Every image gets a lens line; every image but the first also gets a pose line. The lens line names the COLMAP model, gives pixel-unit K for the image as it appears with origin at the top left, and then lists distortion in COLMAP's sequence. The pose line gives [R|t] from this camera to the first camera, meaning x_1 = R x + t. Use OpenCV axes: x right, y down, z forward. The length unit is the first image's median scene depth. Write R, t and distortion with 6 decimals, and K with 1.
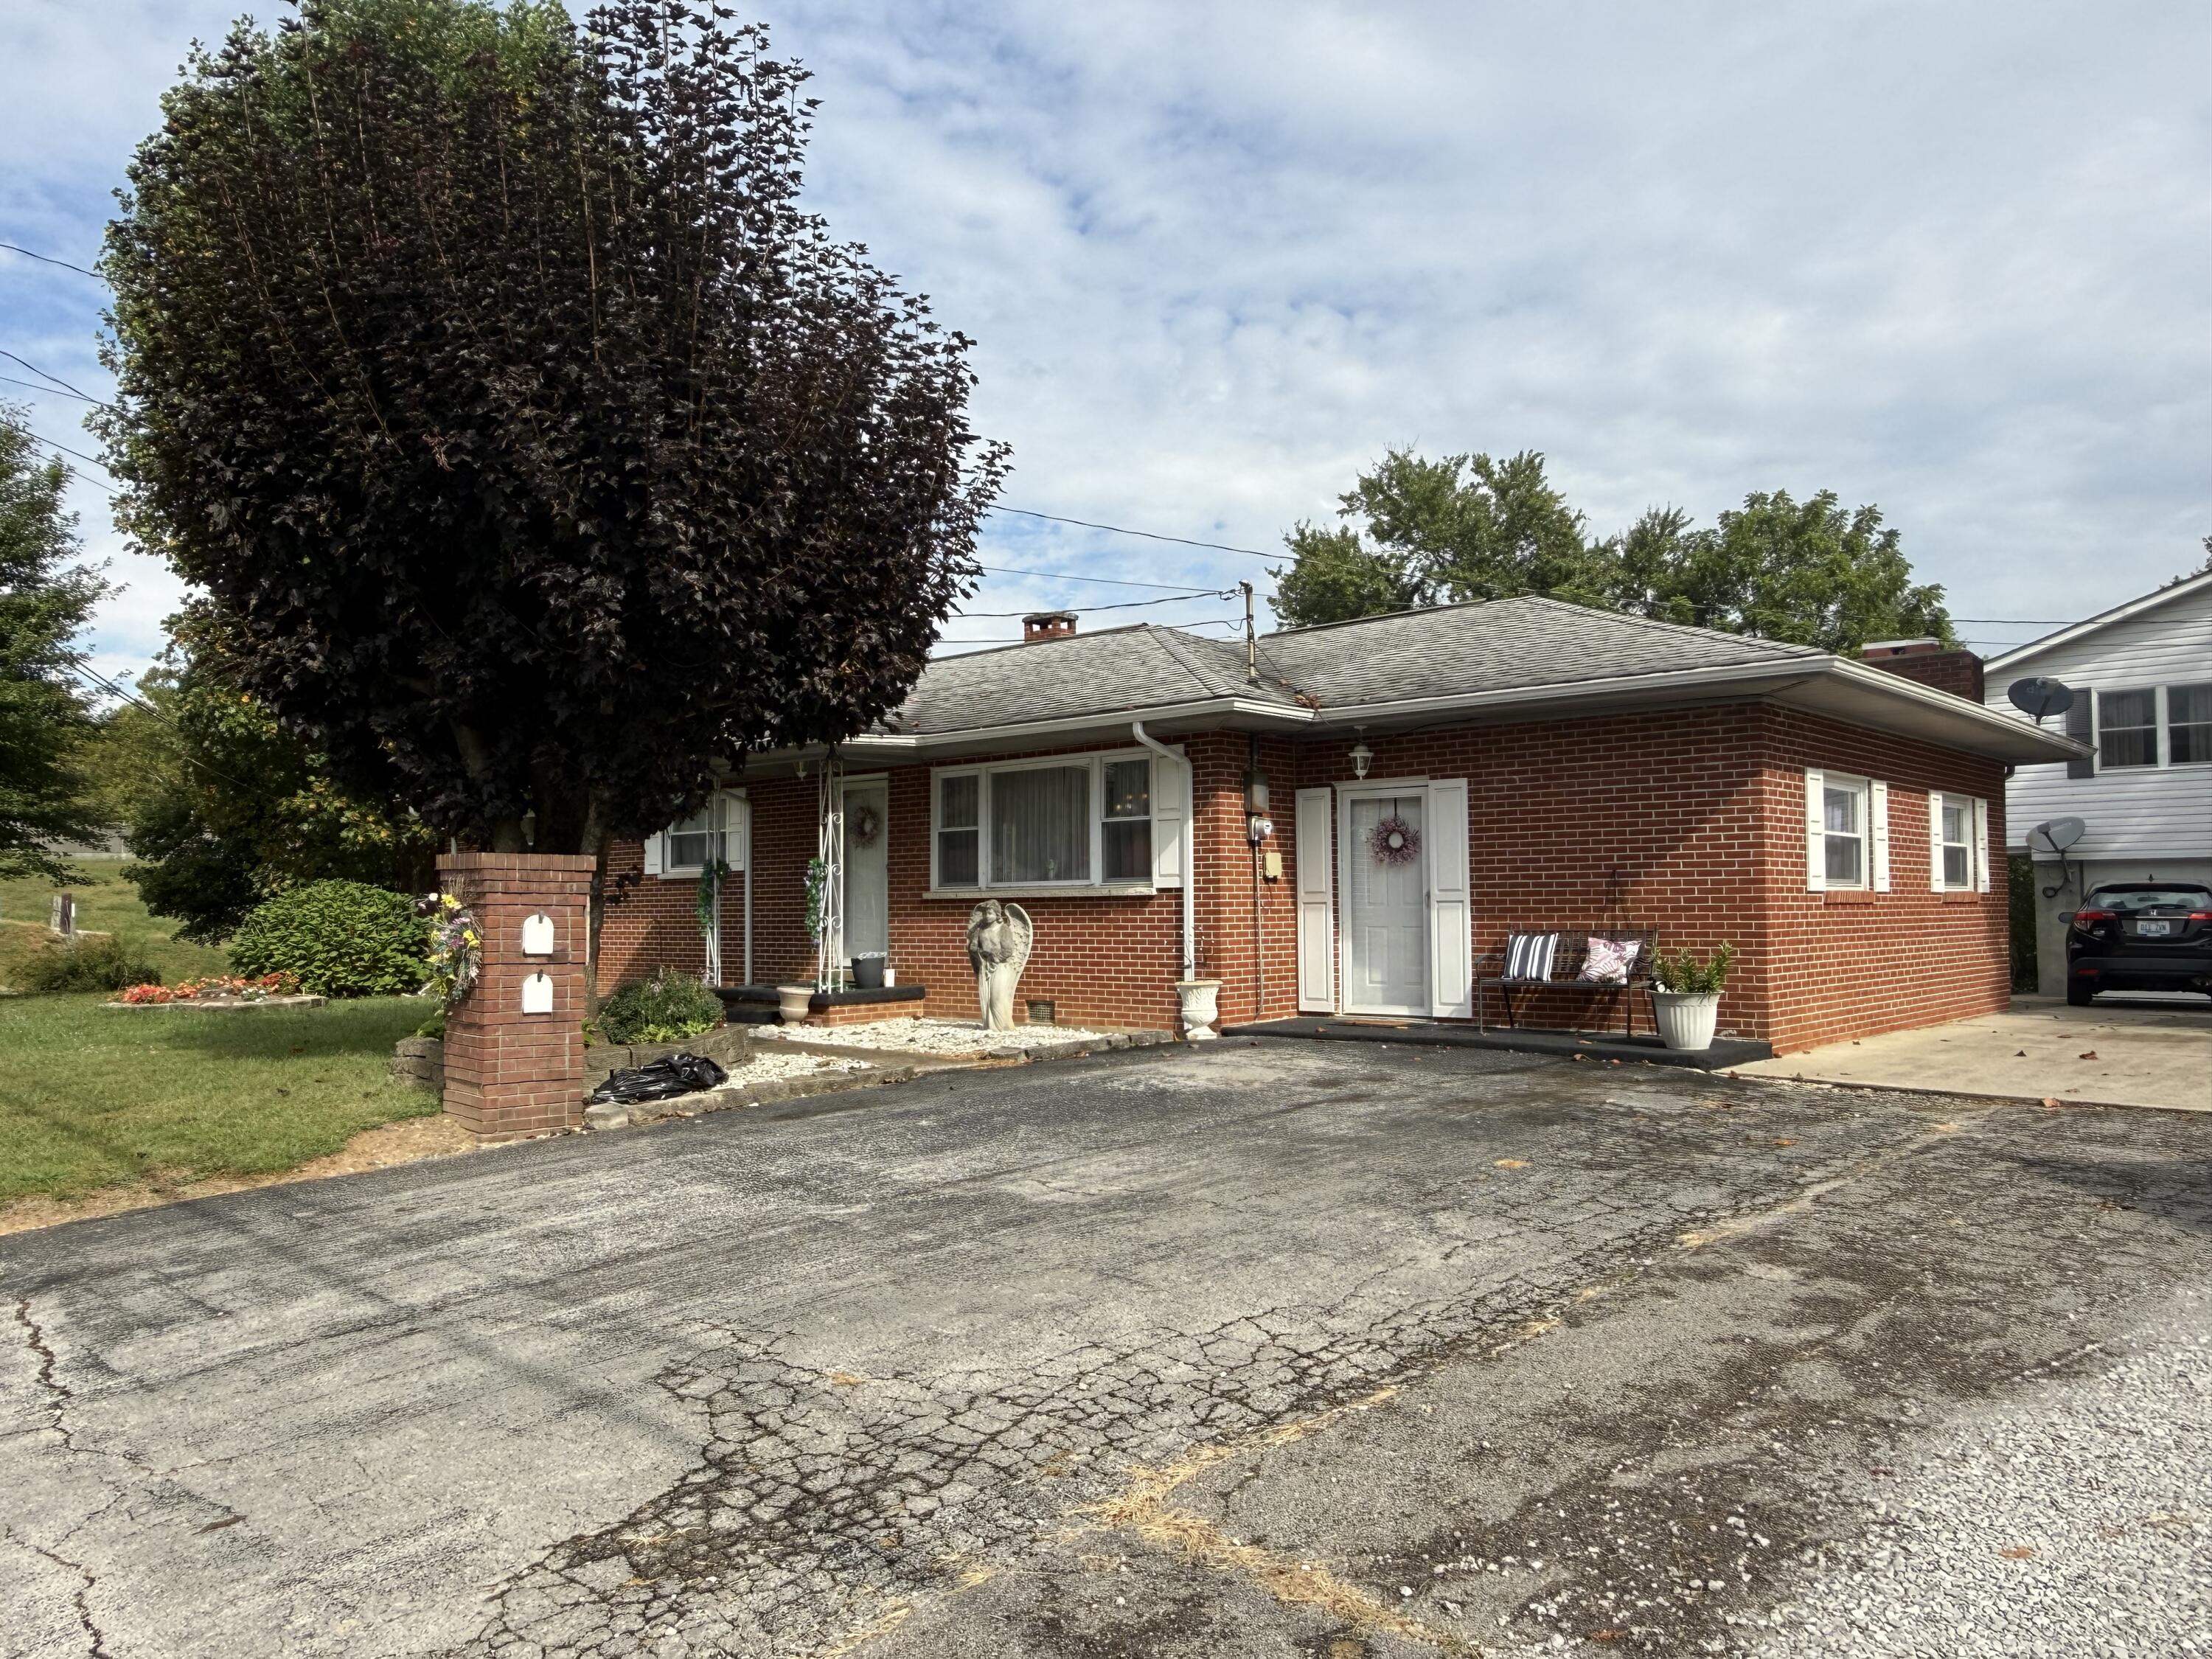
lens RADIAL K [[1584.2, 0, 1106.0], [0, 1584.2, 829.5], [0, 0, 1]] dist [-0.000887, 0.007788]
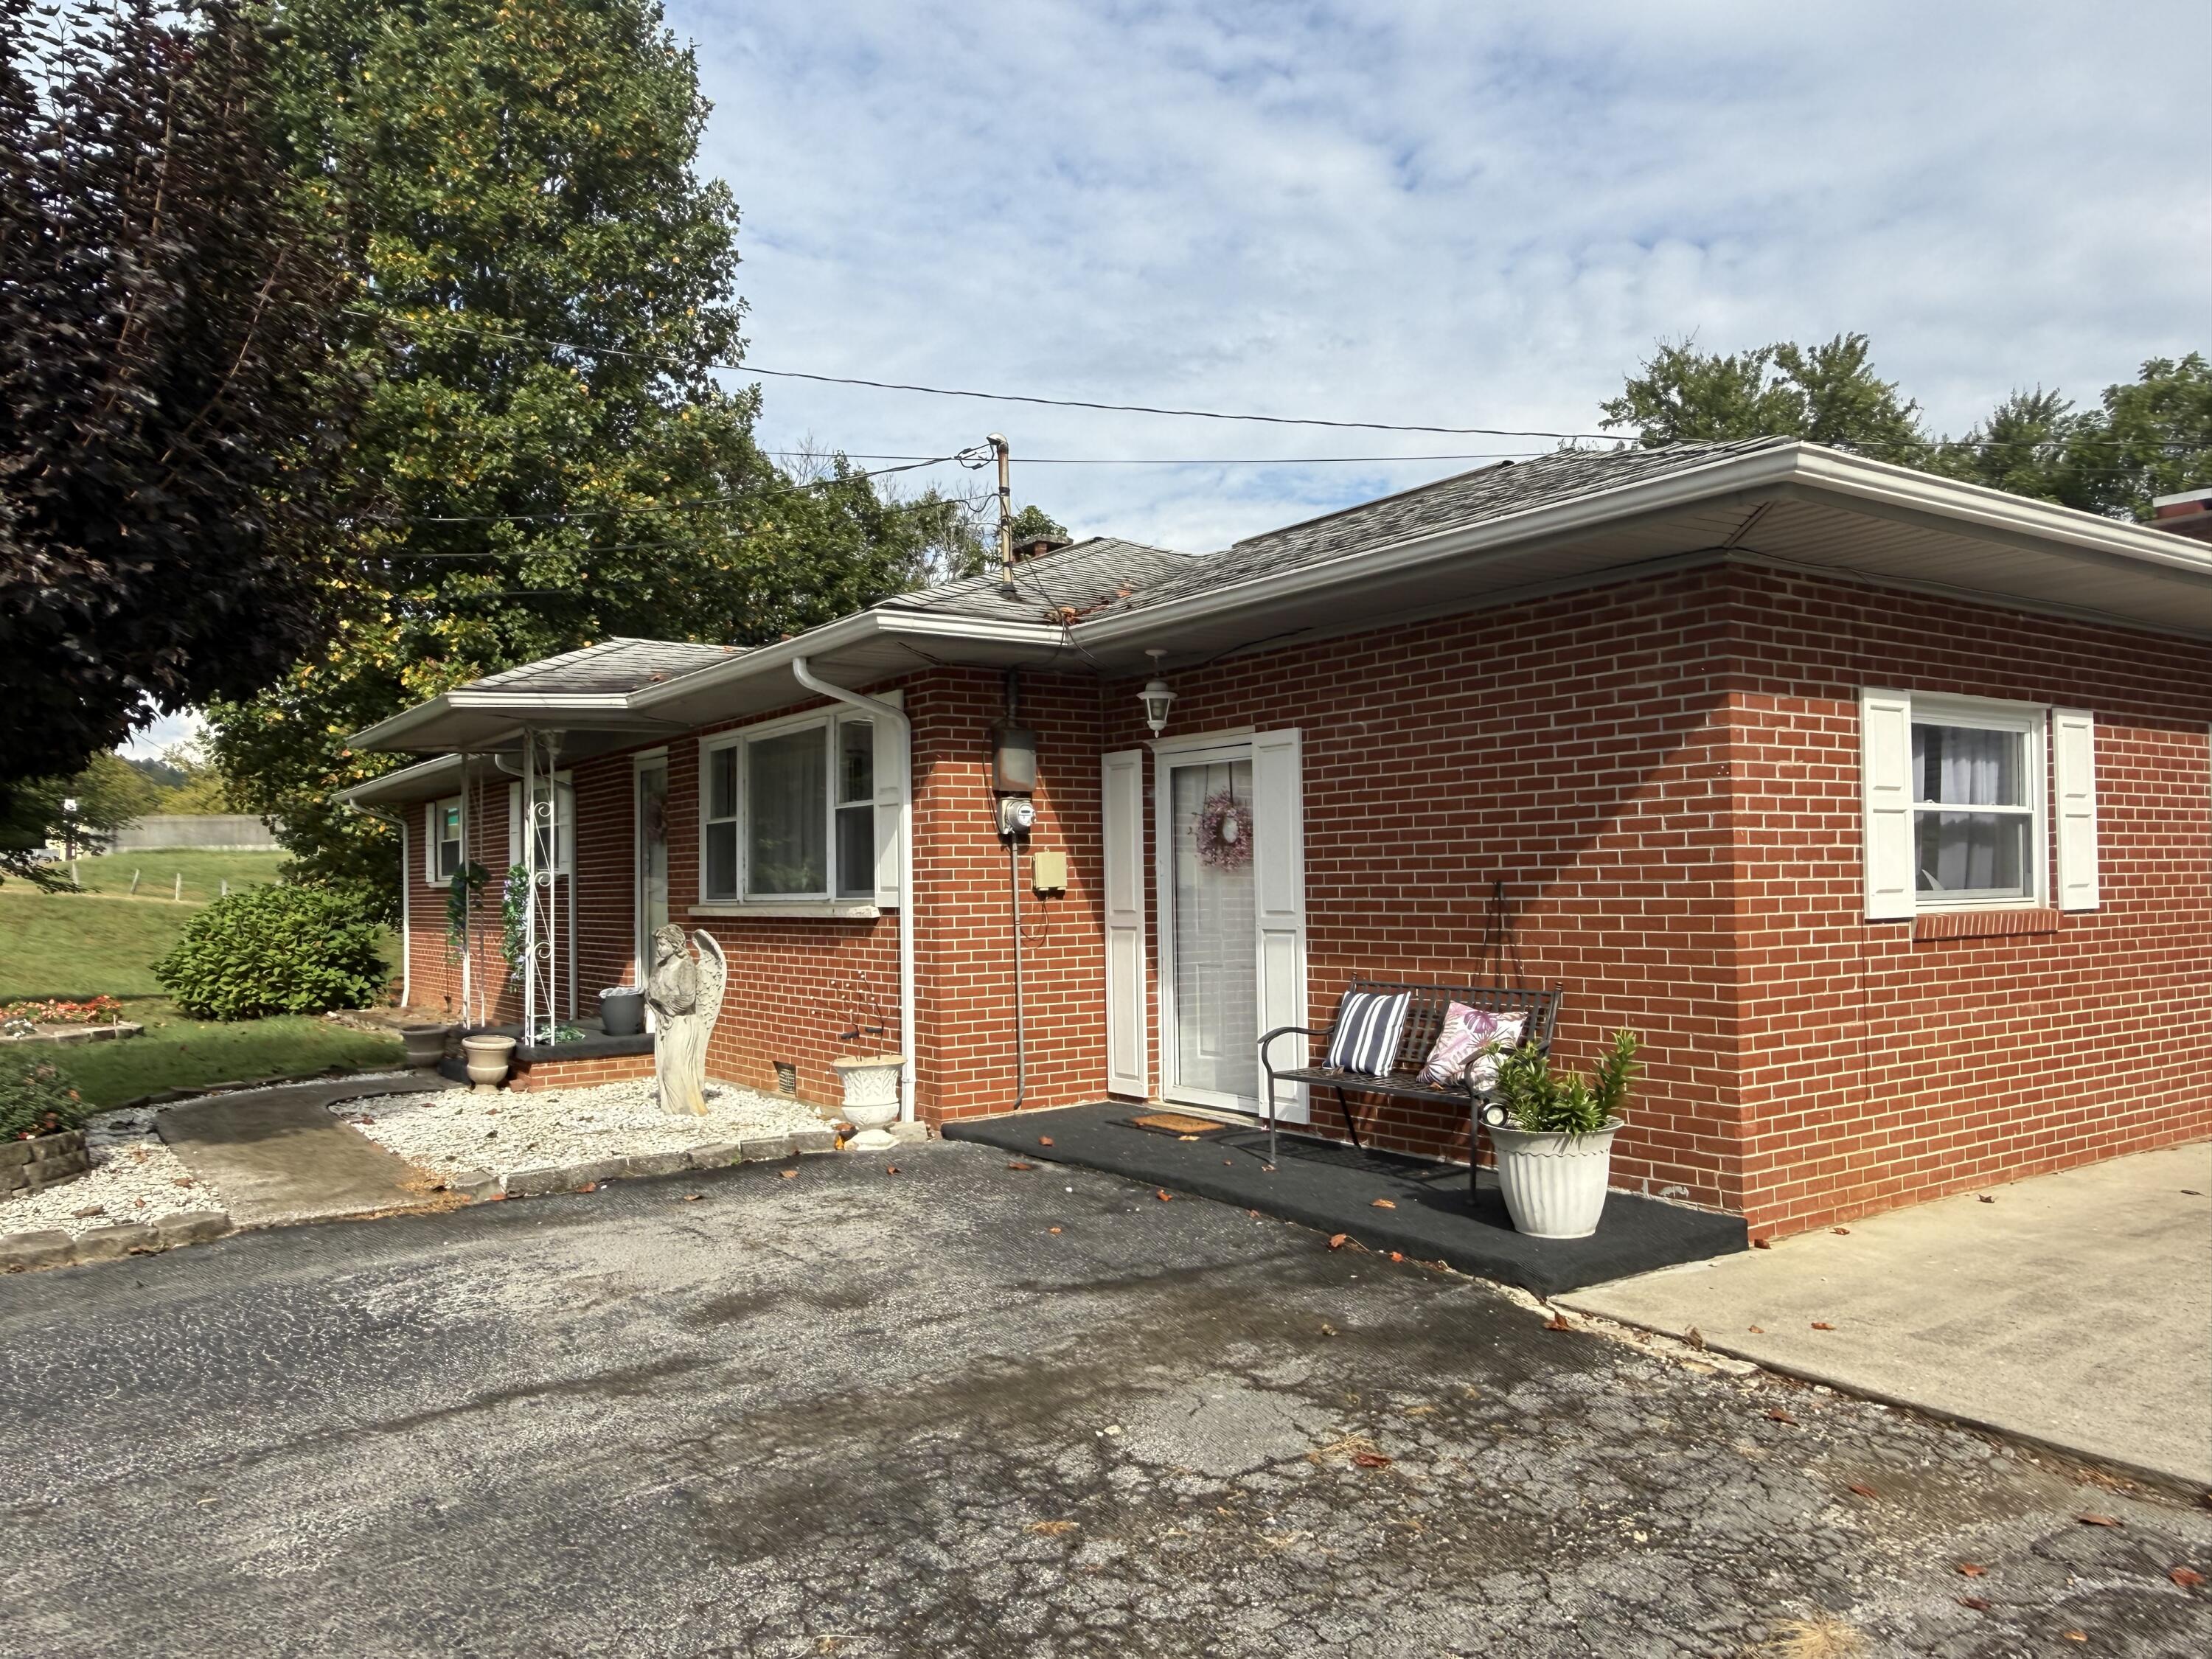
lens RADIAL K [[1584.2, 0, 1106.0], [0, 1584.2, 829.5], [0, 0, 1]] dist [-0.000887, 0.007788]
pose [[0.973181, -0.016465, -0.229453, 0.280309], [0.020568, 0.999668, 0.015500, -0.004274], [0.229121, -0.019803, 0.973196, 0.374258]]
